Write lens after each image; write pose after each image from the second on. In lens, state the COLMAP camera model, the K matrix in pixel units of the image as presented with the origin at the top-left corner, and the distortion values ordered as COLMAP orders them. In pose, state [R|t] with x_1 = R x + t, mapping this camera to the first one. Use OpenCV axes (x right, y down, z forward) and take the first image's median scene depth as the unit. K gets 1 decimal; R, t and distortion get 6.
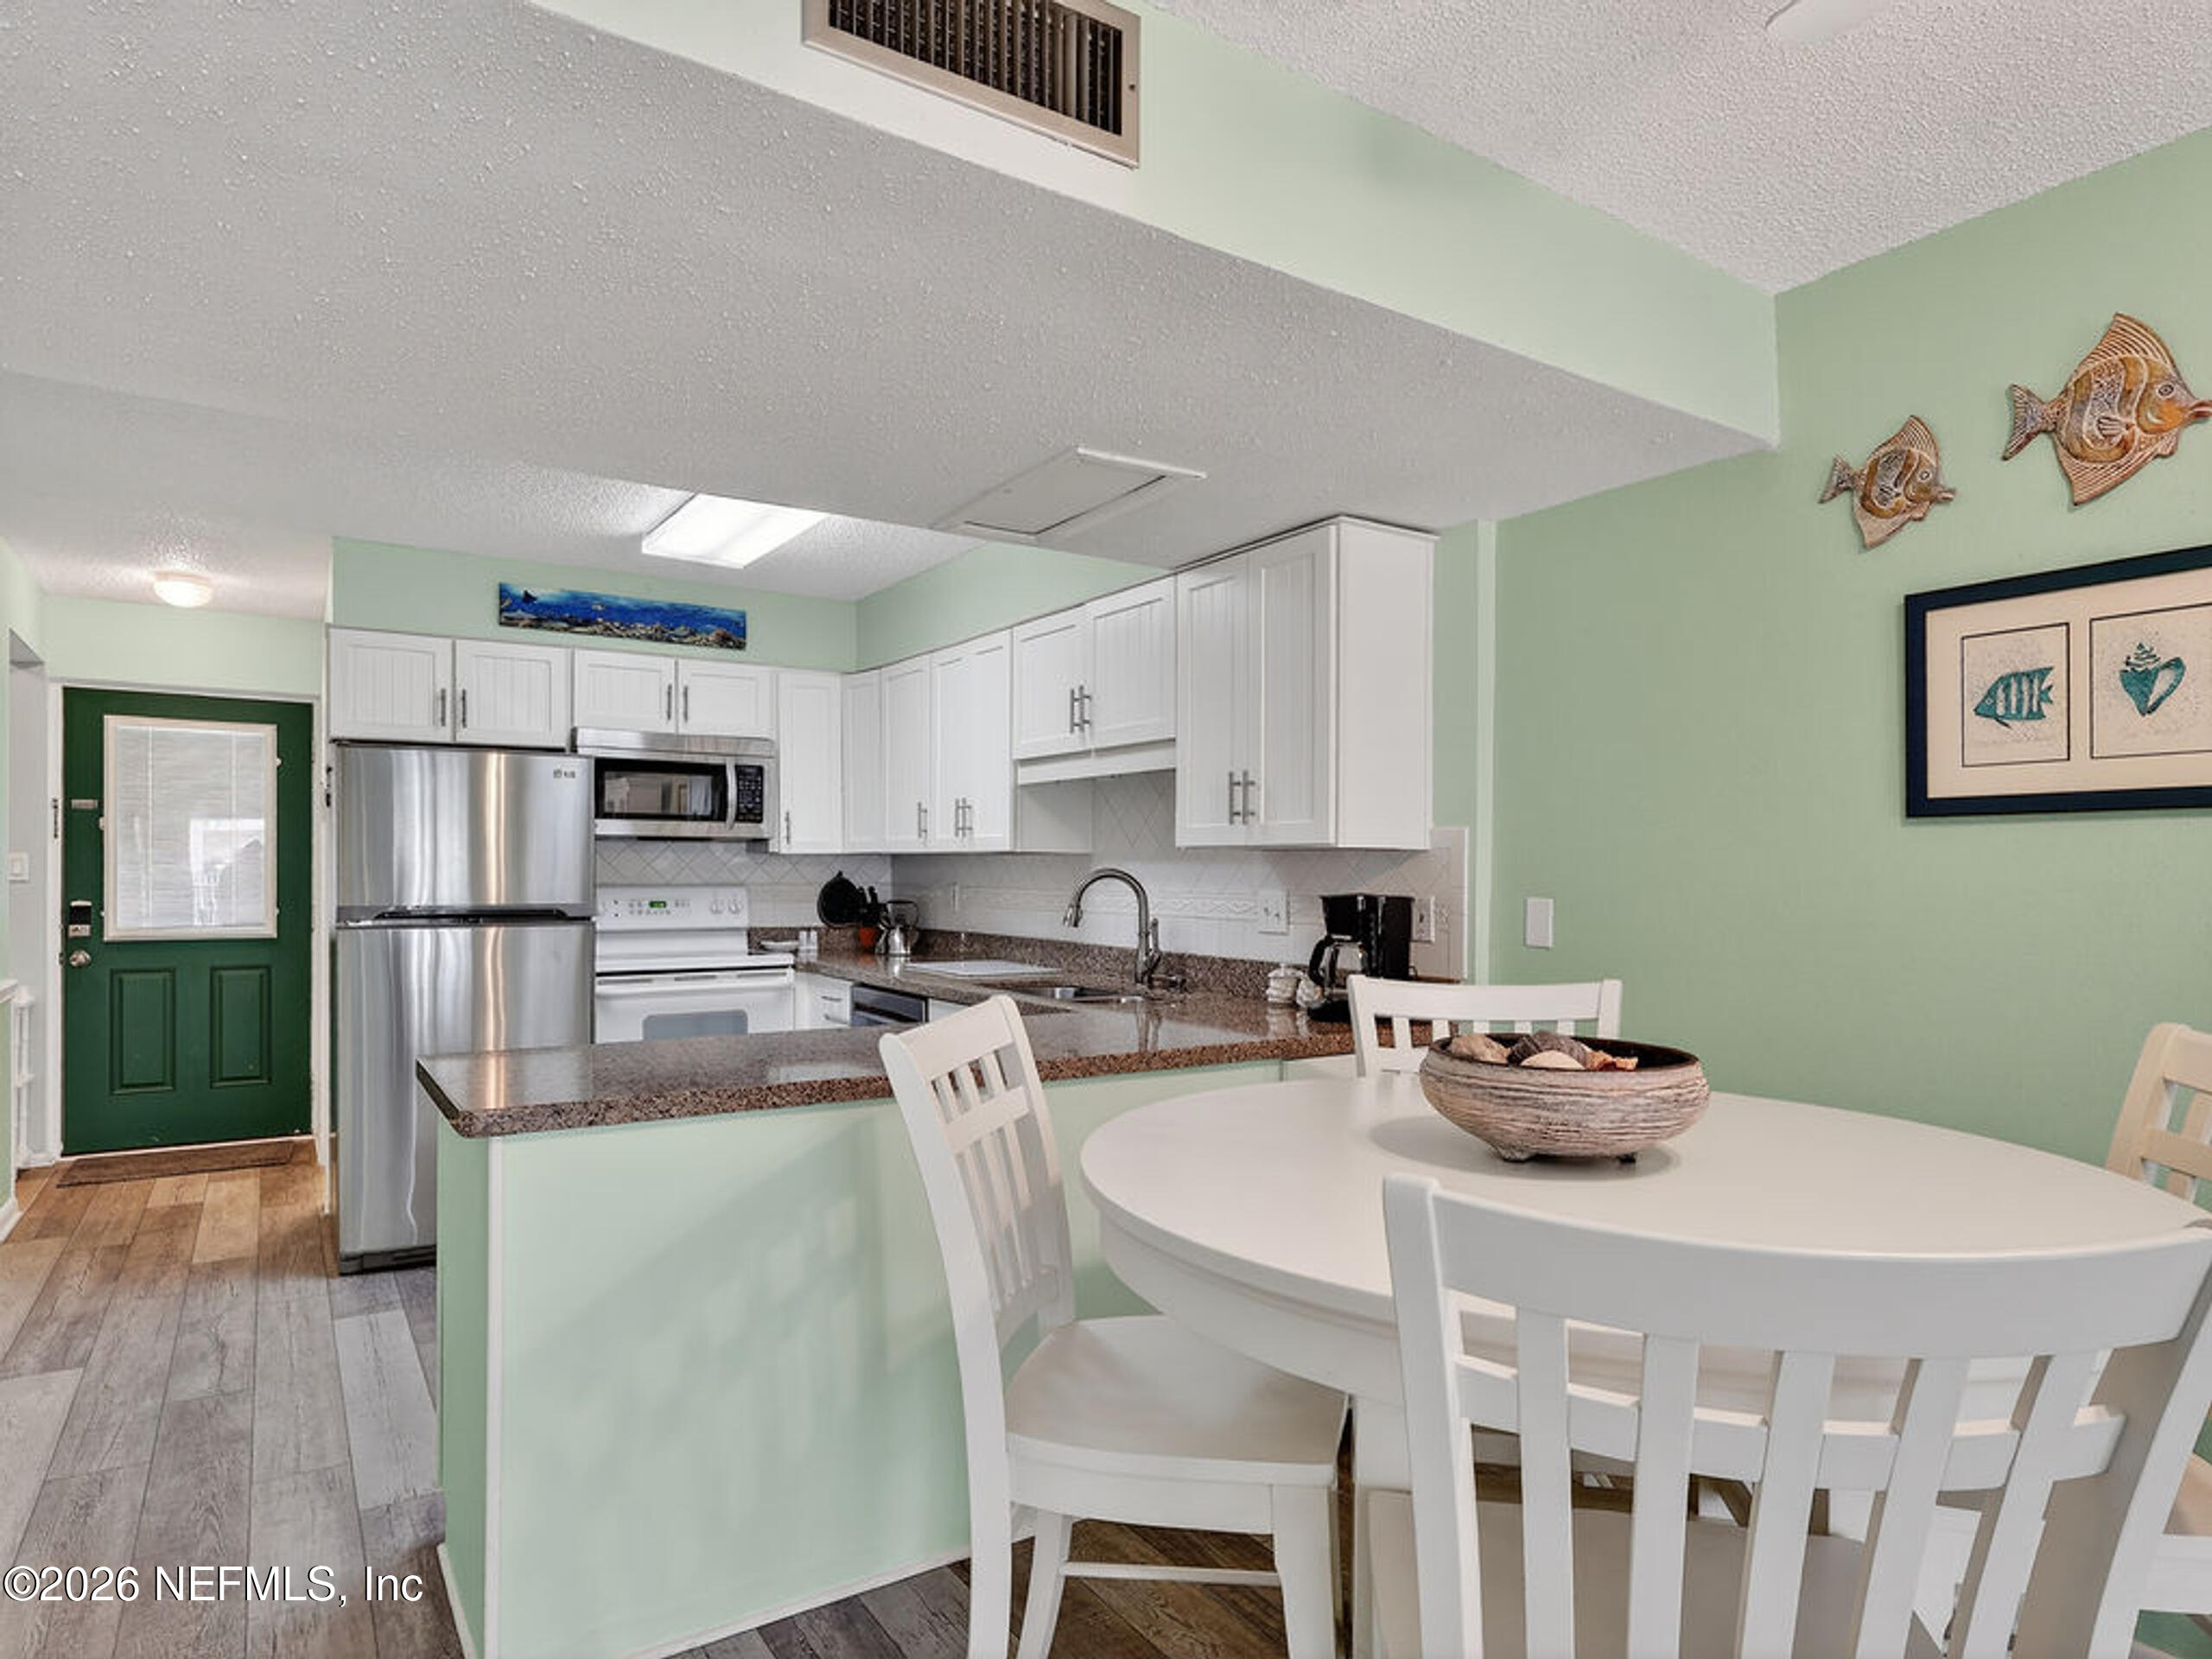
lens RADIAL K [[1231.4, 0, 1084.0], [0, 1231.4, 896.1], [0, 0, 1]] dist [0.002158, 0.002838]
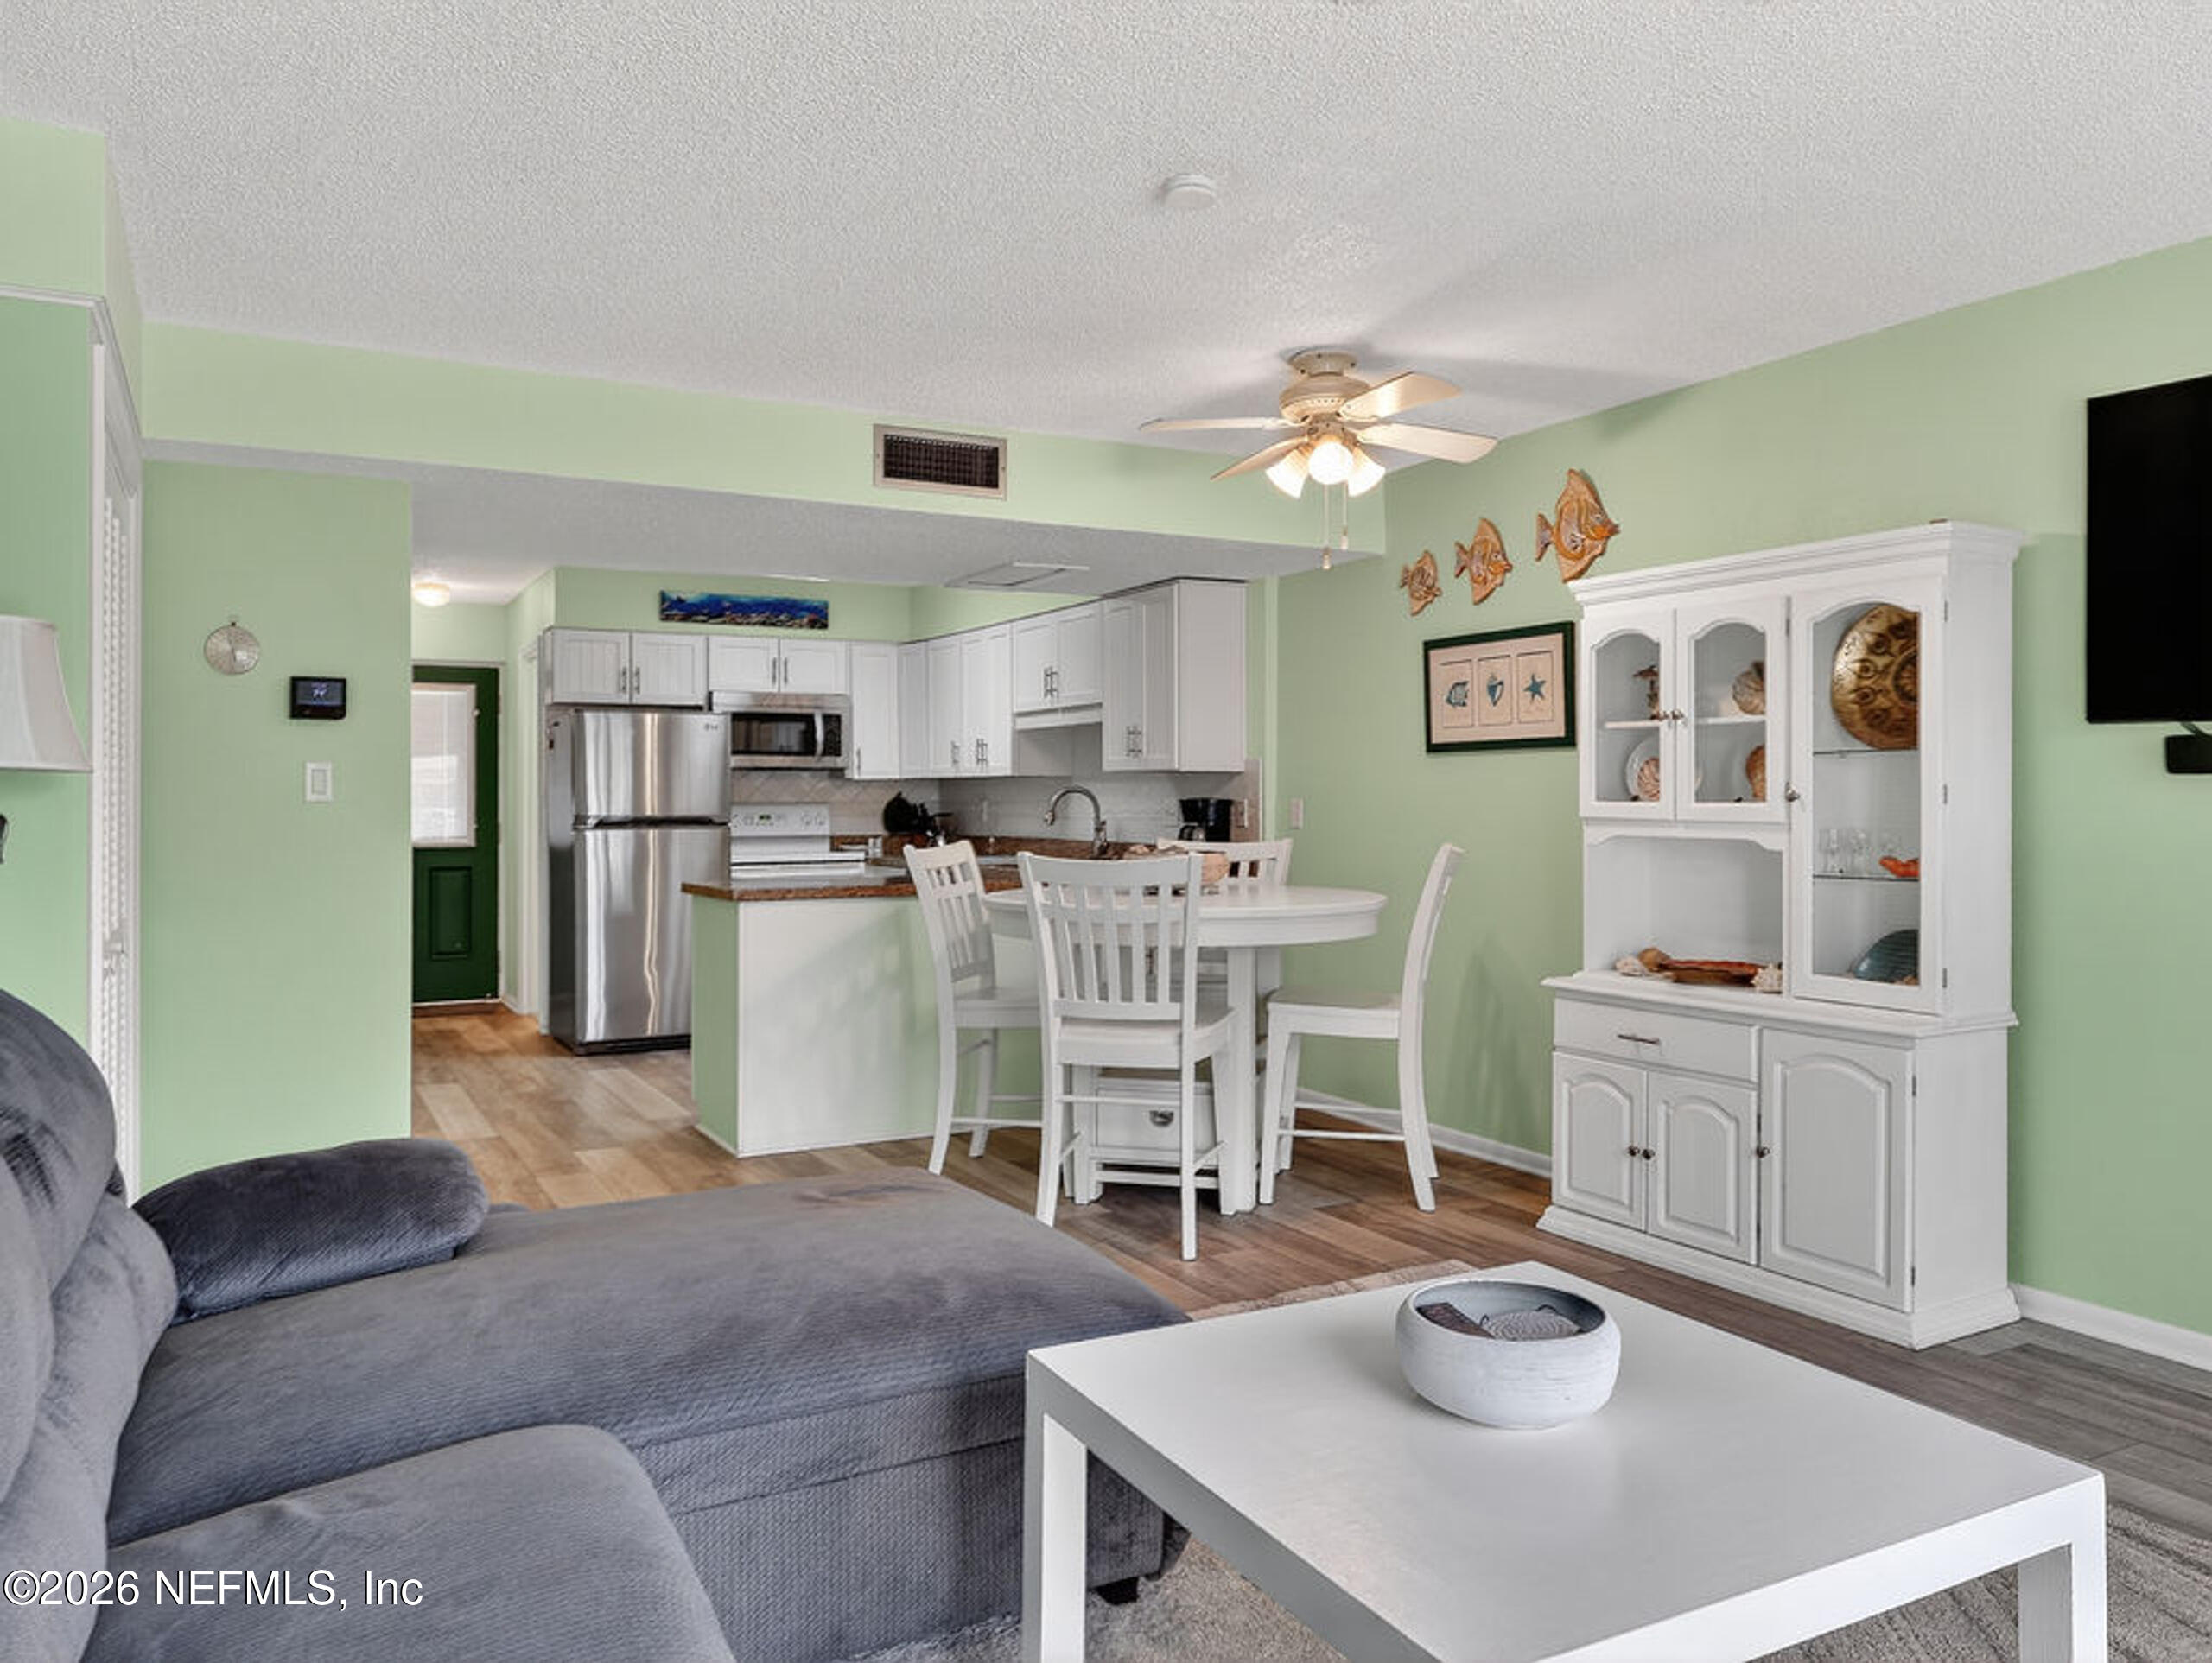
lens RADIAL K [[1578.6, 0, 1120.4], [0, 1578.6, 814.5], [0, 0, 1]] dist [-0.010417, -0.000649]
pose [[0.997885, -0.007919, -0.064519, 0.175345], [0.007086, 0.999889, -0.013130, 0.032809], [0.064615, 0.012645, 0.997830, -0.795773]]
